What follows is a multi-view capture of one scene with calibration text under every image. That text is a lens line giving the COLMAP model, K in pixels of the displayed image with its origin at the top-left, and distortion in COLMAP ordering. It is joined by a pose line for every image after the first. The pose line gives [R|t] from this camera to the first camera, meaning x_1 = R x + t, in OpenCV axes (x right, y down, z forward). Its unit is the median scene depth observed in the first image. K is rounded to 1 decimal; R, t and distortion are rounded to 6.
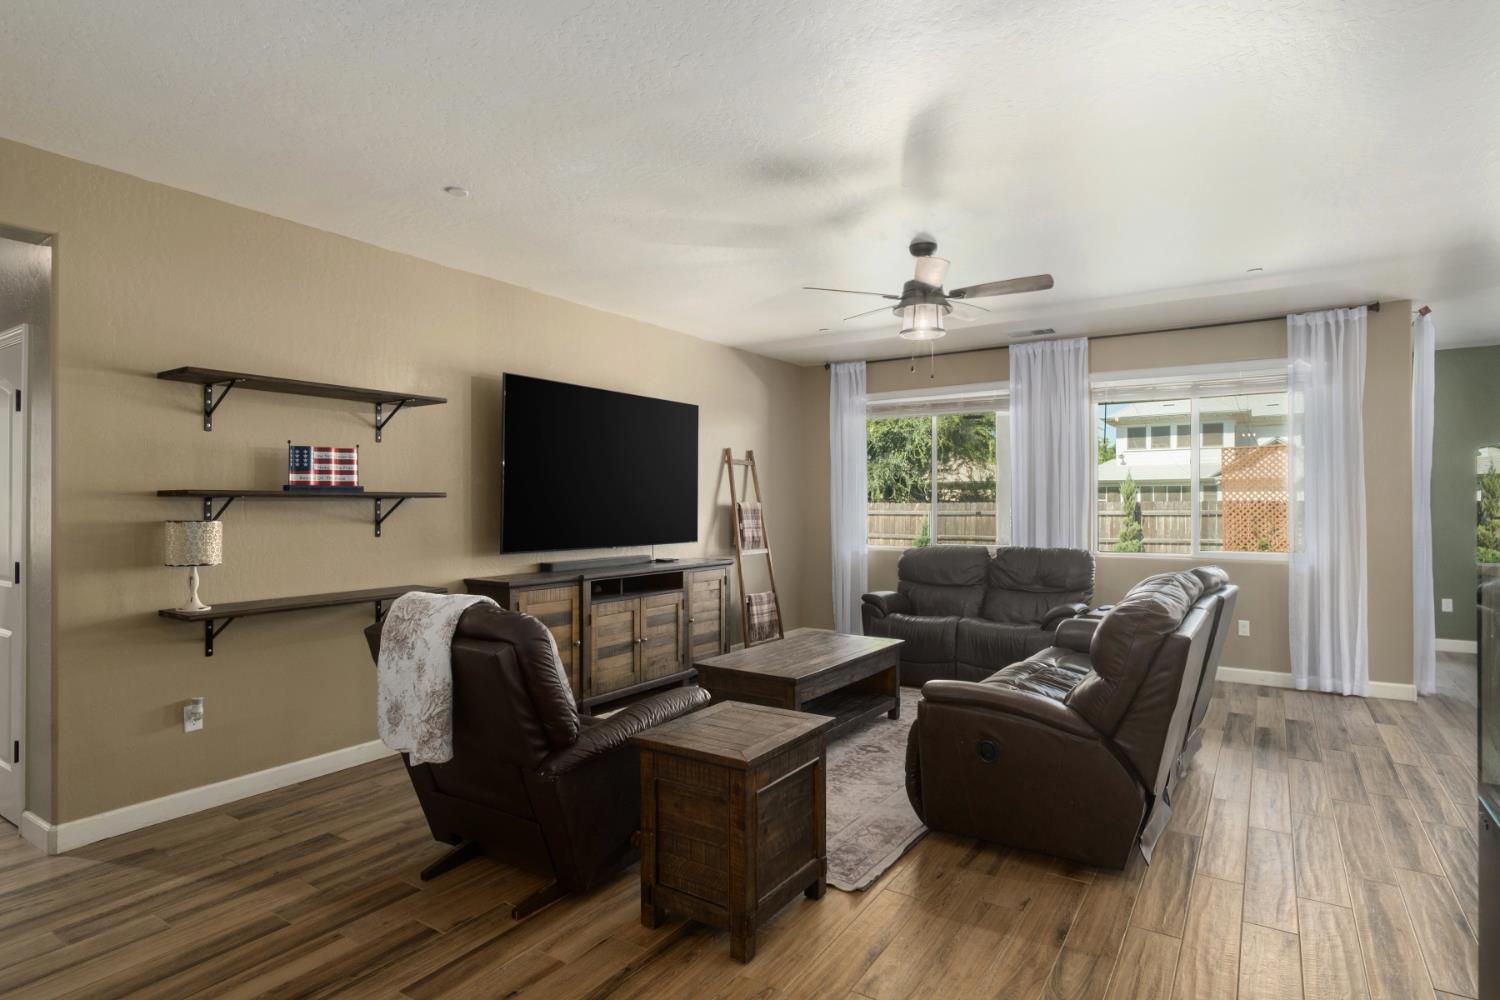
lens RADIAL K [[772.9, 0, 750.0], [0, 772.9, 500.0], [0, 0, 1]] dist [-0.002195, 0.000361]
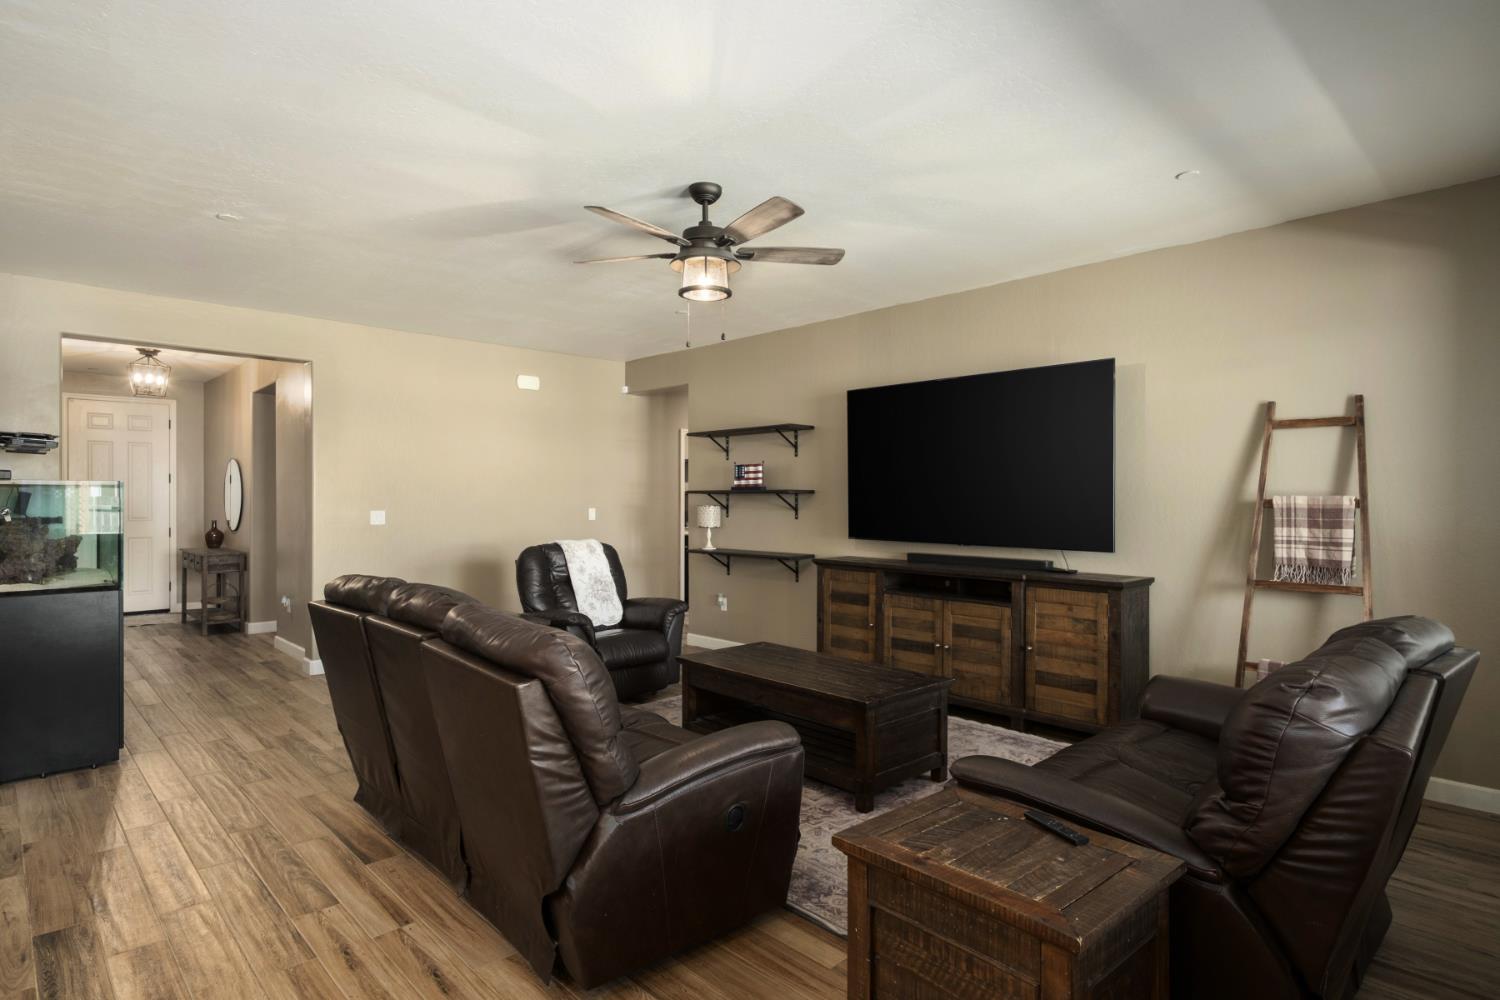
lens RADIAL K [[792.8, 0, 742.3], [0, 792.8, 493.4], [0, 0, 1]] dist [-0.002309, 0.000011]
pose [[-0.214898, -0.006700, -0.976614, 0.787168], [0.001778, 0.999972, -0.007251, 0.005850], [0.976635, -0.003295, -0.214880, 0.919161]]
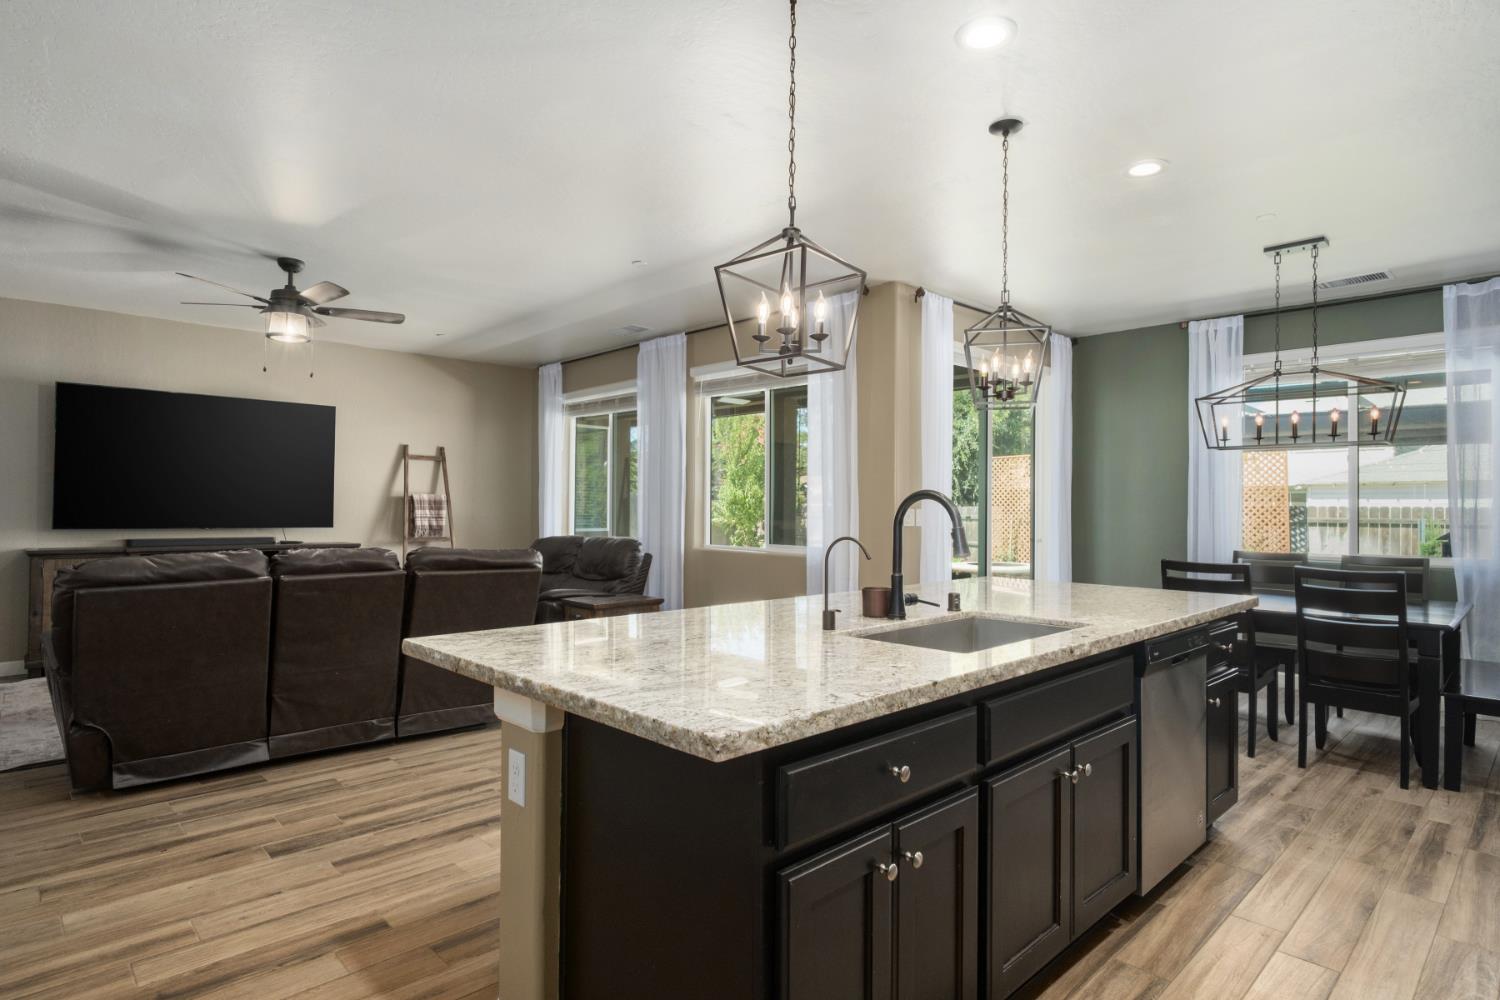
lens RADIAL K [[775.3, 0, 738.5], [0, 775.3, 499.2], [0, 0, 1]] dist [0.000525, -0.000254]
pose [[0.976506, 0.008857, -0.215310, 0.837288], [-0.010835, 0.999909, -0.008011, 0.017696], [0.215219, 0.010155, 0.976513, 0.025566]]
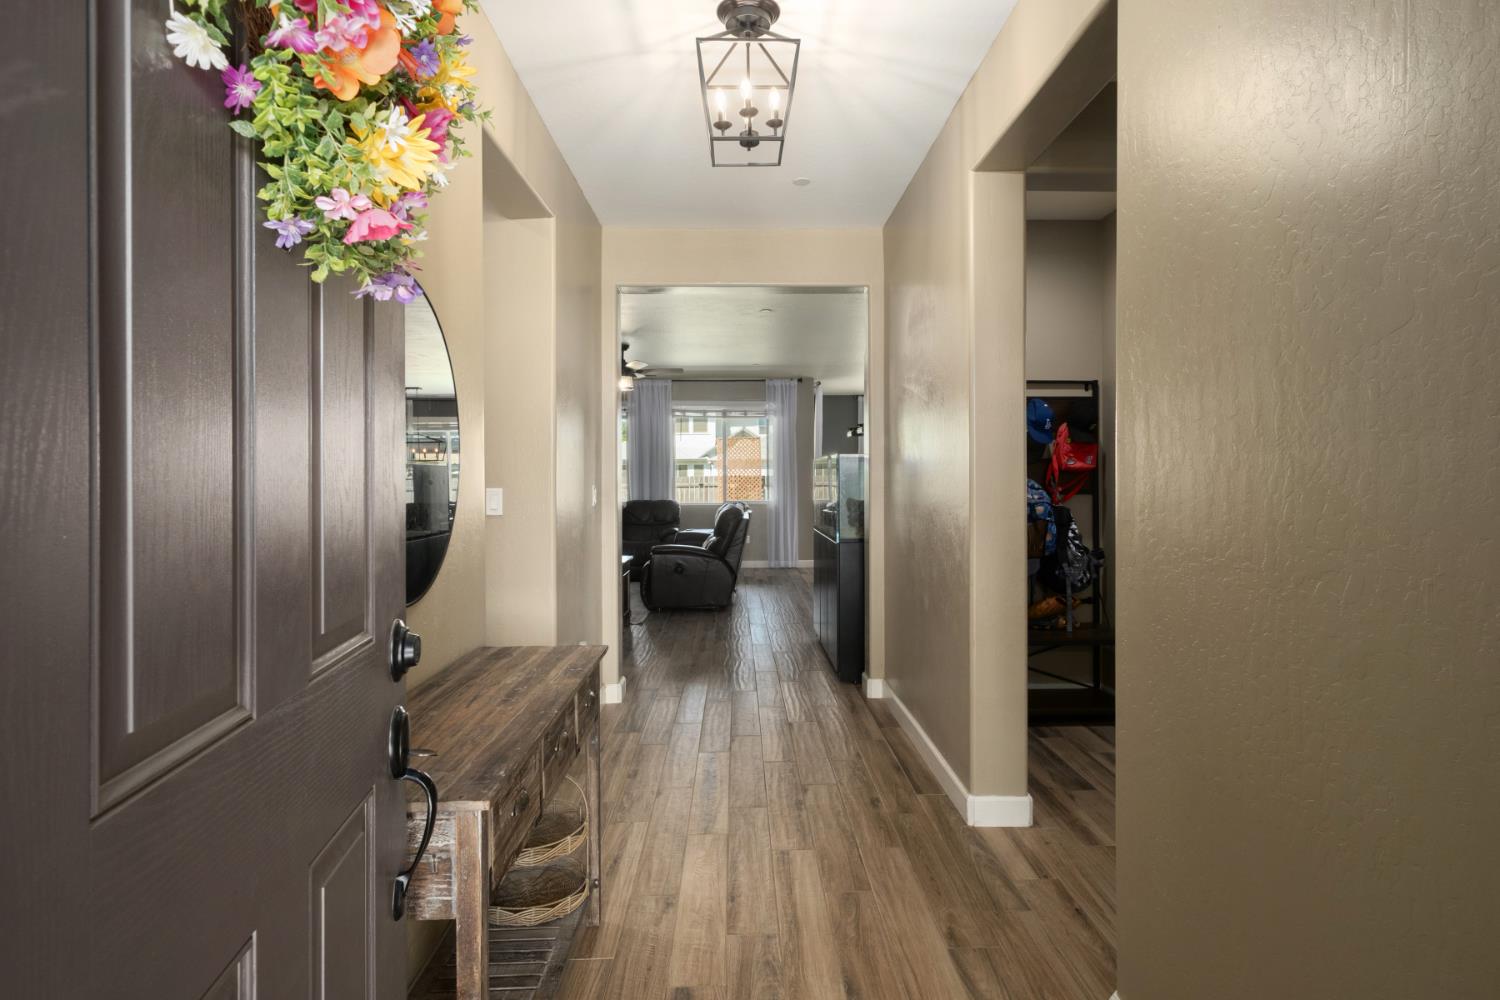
lens RADIAL K [[783.9, 0, 749.6], [0, 783.9, 478.1], [0, 0, 1]] dist [-0.000300, -0.000042]
pose [[0.820309, -0.002267, 0.571916, -0.493131], [0.002041, 0.999997, 0.001038, 0.011024], [-0.571916, 0.000316, 0.820312, -0.631148]]
